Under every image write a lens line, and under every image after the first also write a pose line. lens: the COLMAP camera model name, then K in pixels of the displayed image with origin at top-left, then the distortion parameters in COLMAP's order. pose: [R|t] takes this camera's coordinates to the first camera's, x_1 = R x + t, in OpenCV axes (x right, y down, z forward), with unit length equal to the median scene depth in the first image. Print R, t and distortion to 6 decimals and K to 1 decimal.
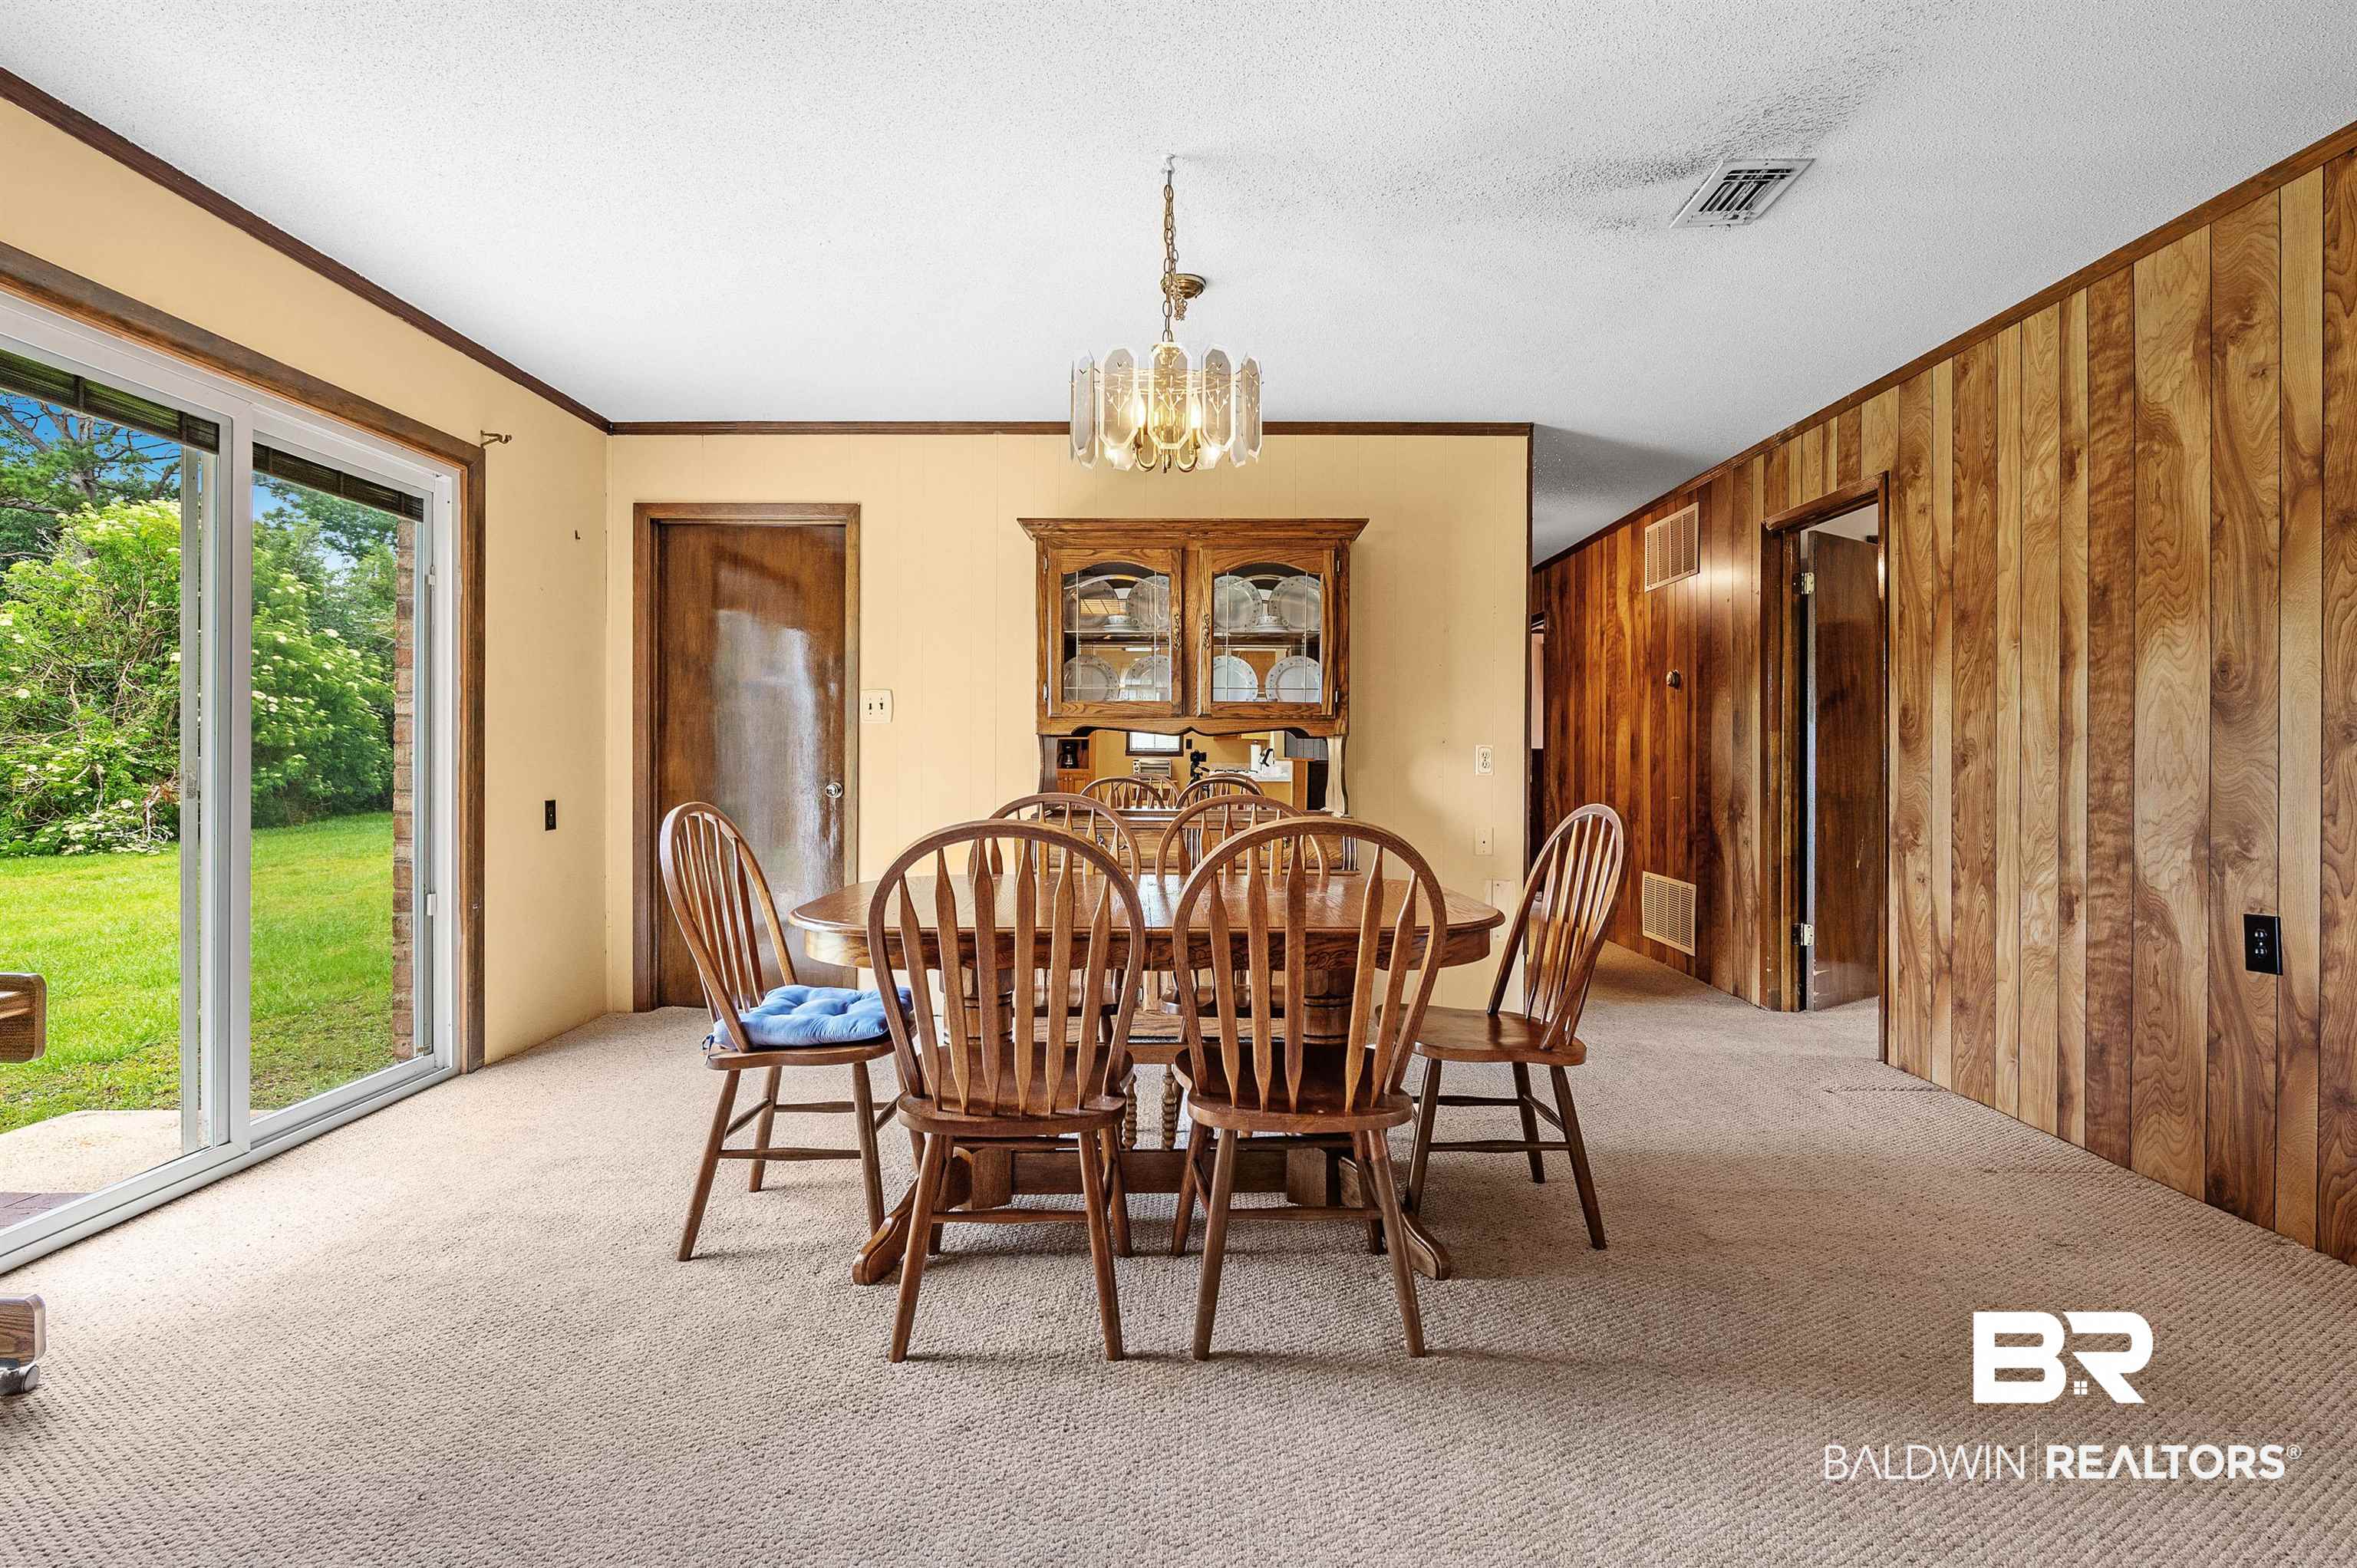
lens RADIAL K [[1156.4, 0, 1177.4], [0, 1156.4, 759.9], [0, 0, 1]] dist [0.000592, -0.000457]
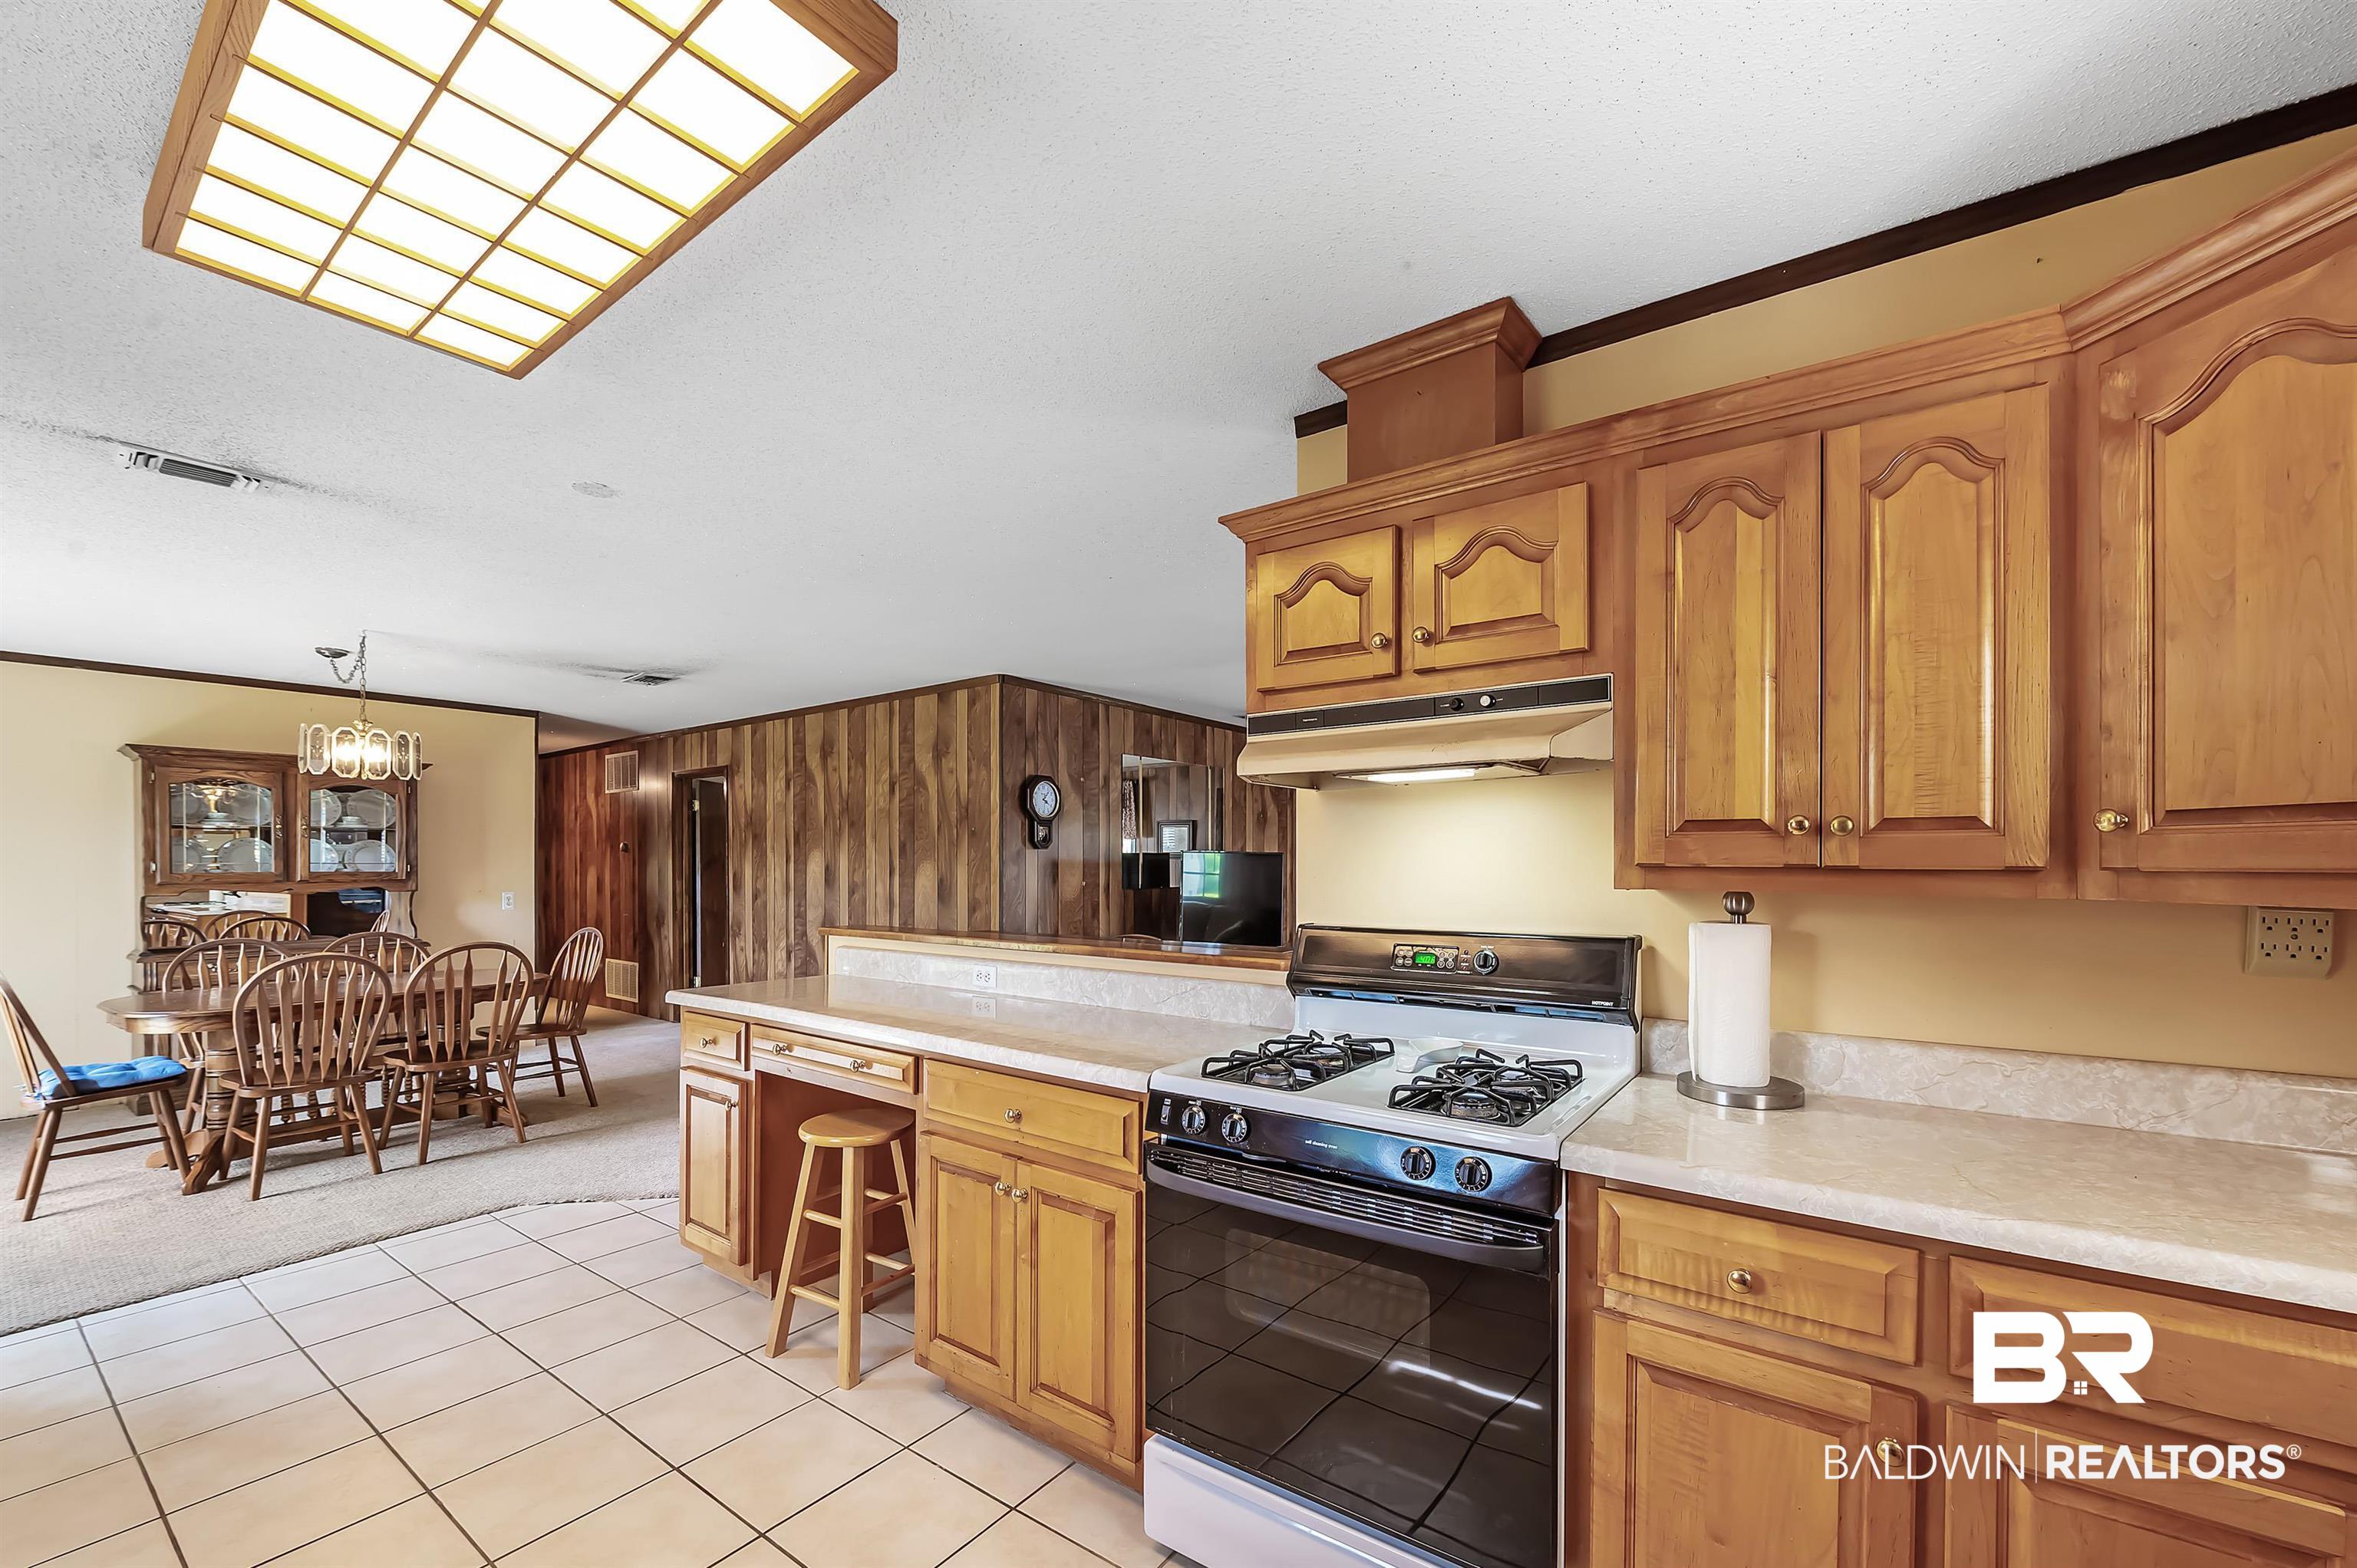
lens RADIAL K [[936.1, 0, 1191.9], [0, 936.1, 863.9], [0, 0, 1]] dist [-0.007864, -0.000695]
pose [[0.580528, -0.005564, 0.814221, -0.332157], [0.006494, 0.999976, 0.002203, -0.061788], [-0.814214, 0.004008, 0.580550, -0.776281]]
